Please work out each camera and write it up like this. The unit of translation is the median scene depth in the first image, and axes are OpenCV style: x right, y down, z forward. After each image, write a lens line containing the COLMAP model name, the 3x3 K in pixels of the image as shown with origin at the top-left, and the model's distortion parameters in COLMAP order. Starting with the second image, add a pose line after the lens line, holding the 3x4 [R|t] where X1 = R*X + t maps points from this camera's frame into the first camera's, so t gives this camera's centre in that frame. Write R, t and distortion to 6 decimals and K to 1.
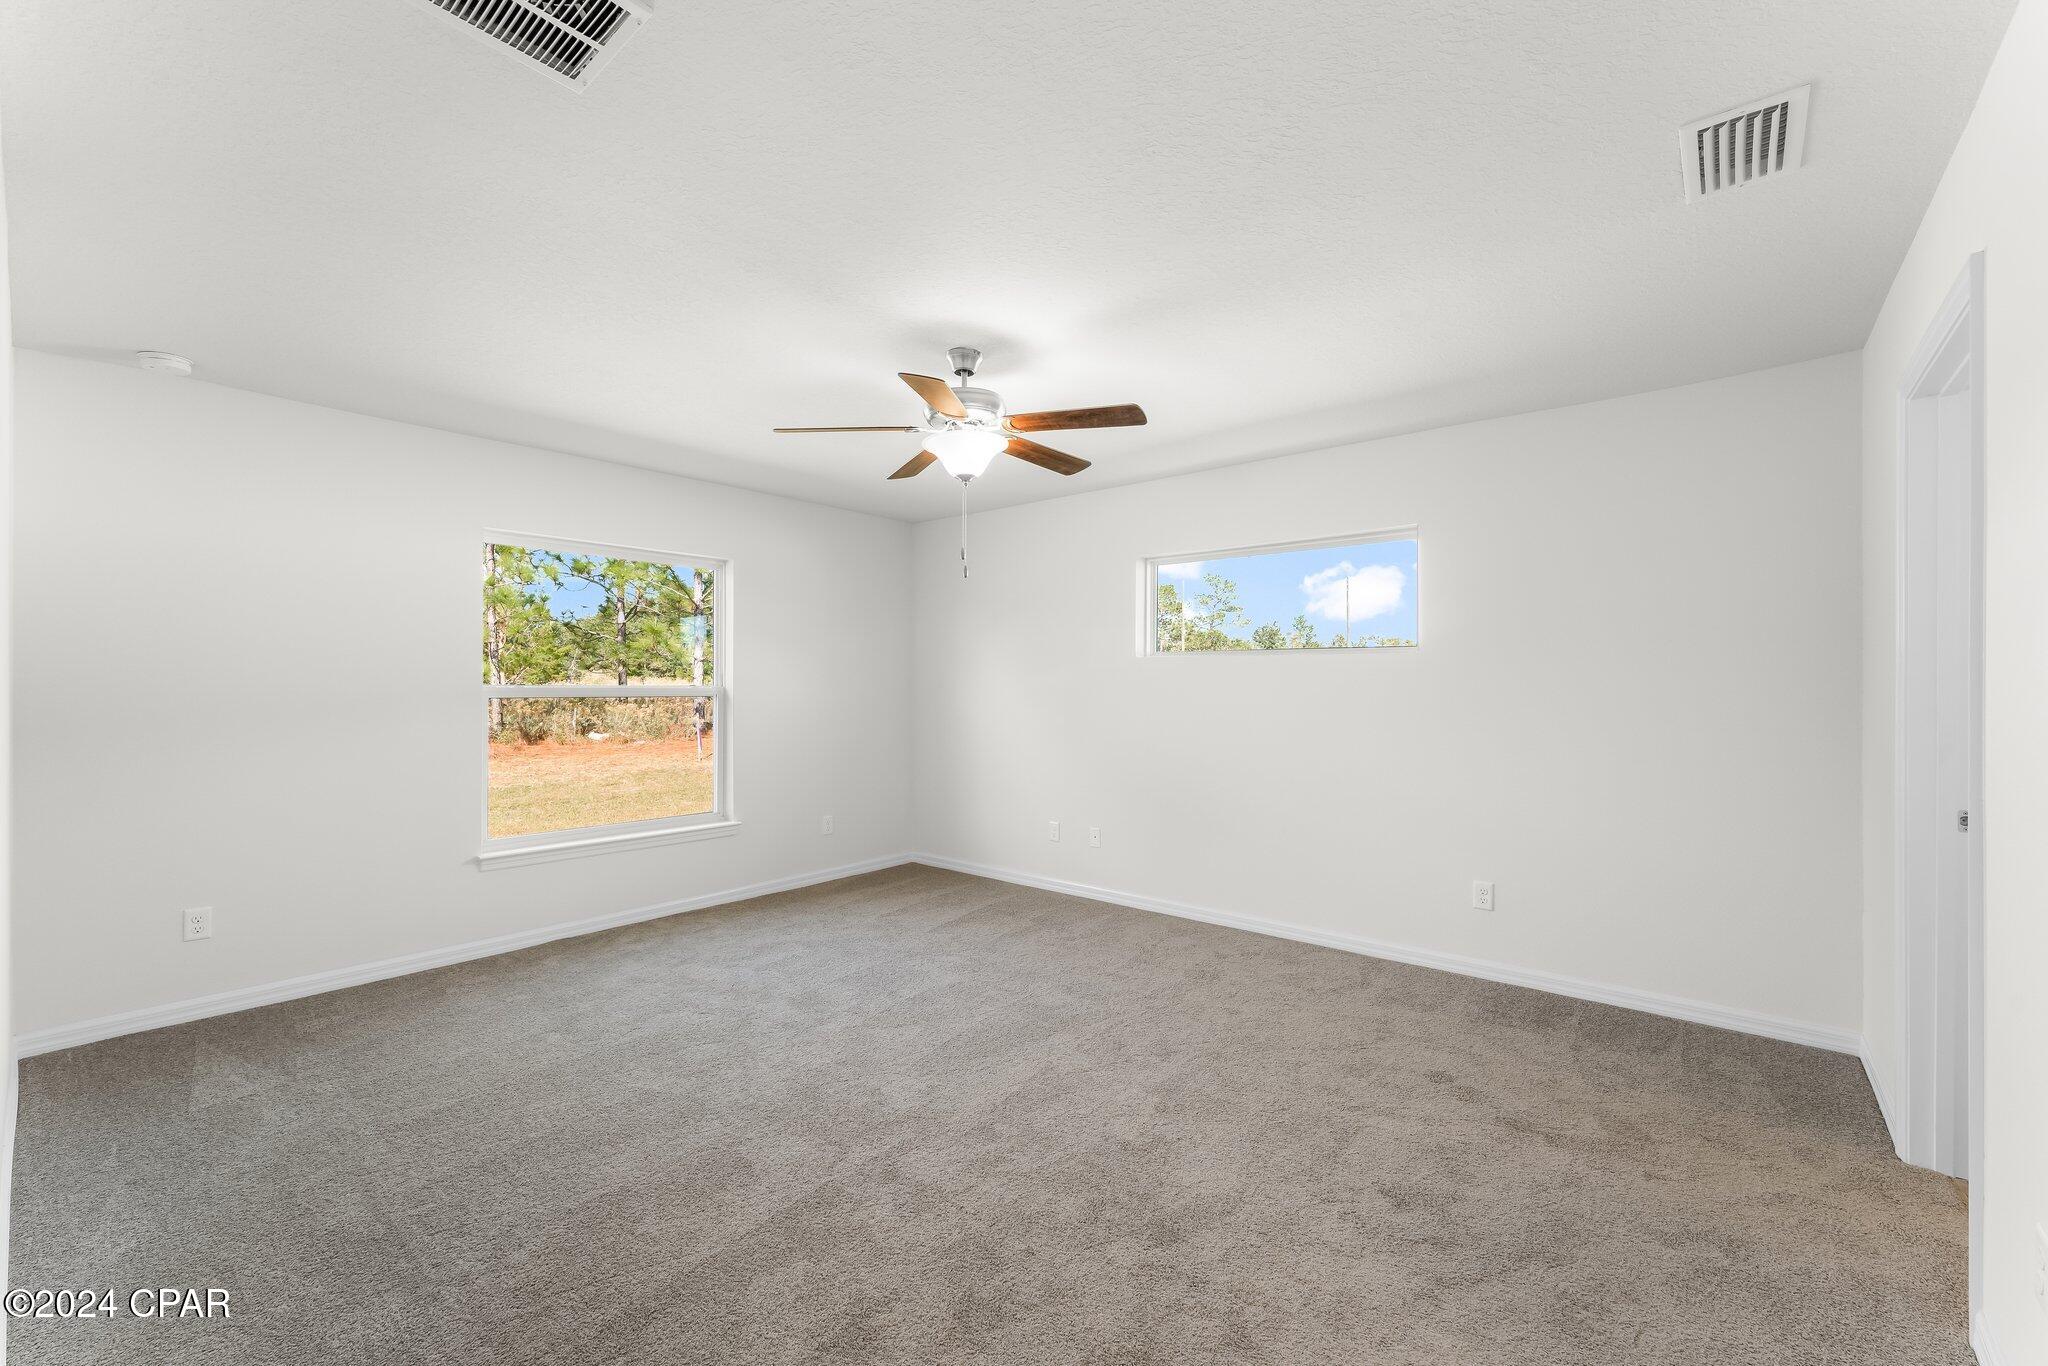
lens RADIAL K [[827.5, 0, 1020.4], [0, 827.5, 693.5], [0, 0, 1]] dist [0.002265, 0.000226]
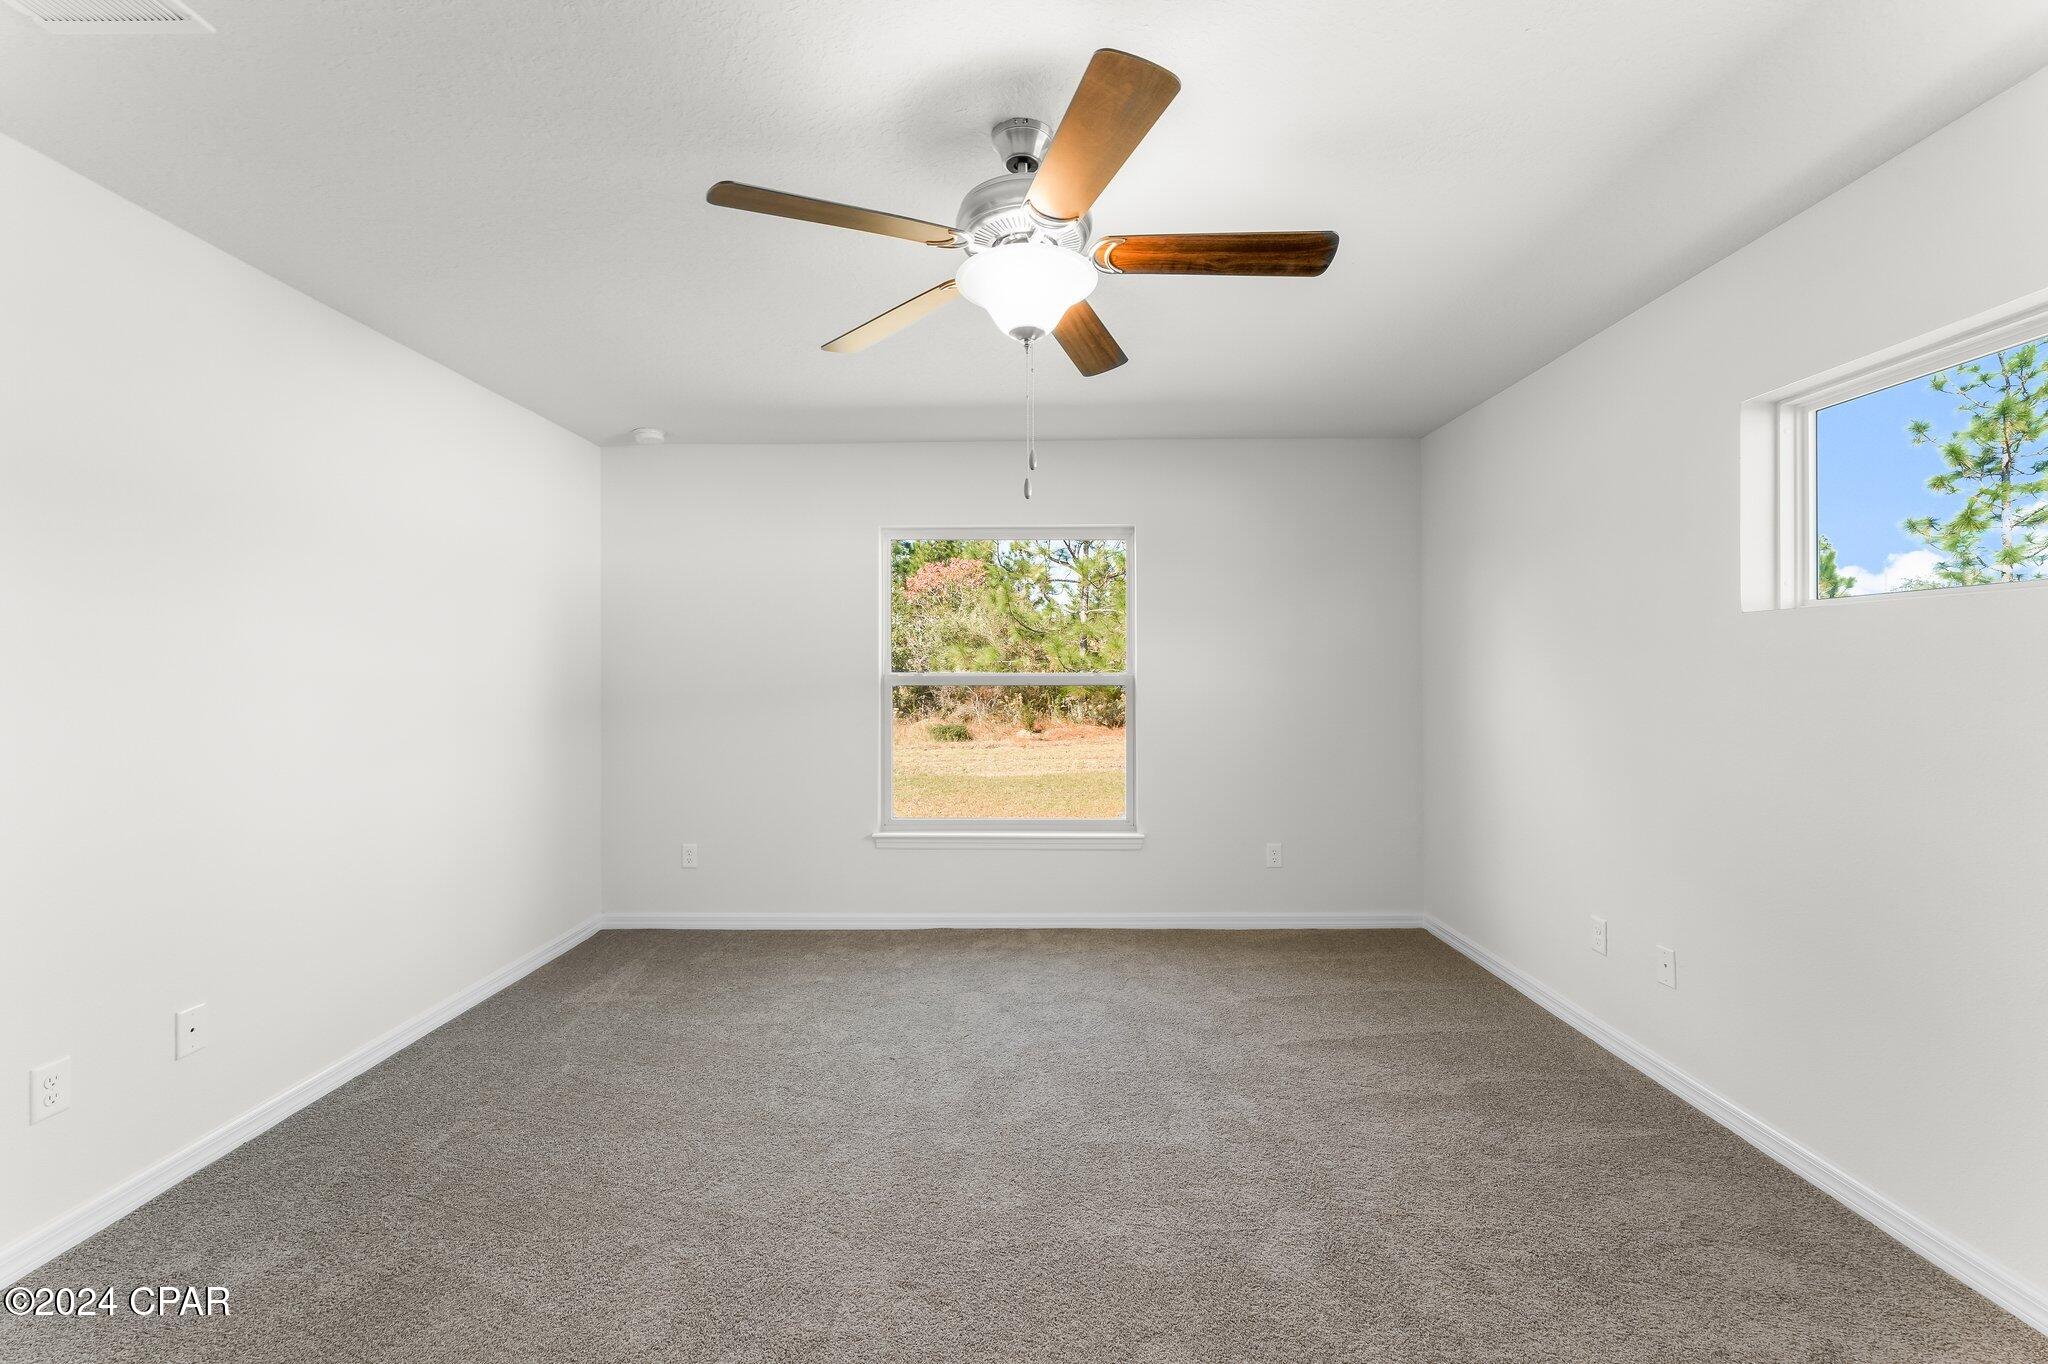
lens RADIAL K [[836.9, 0, 1024.0], [0, 836.9, 682.0], [0, 0, 1]] dist [-0.000128, -0.000060]
pose [[0.636340, 0.005561, -0.771389, 0.283266], [-0.003541, 0.999985, 0.004289, -0.005935], [0.771401, 0.000002, 0.636350, 0.426648]]
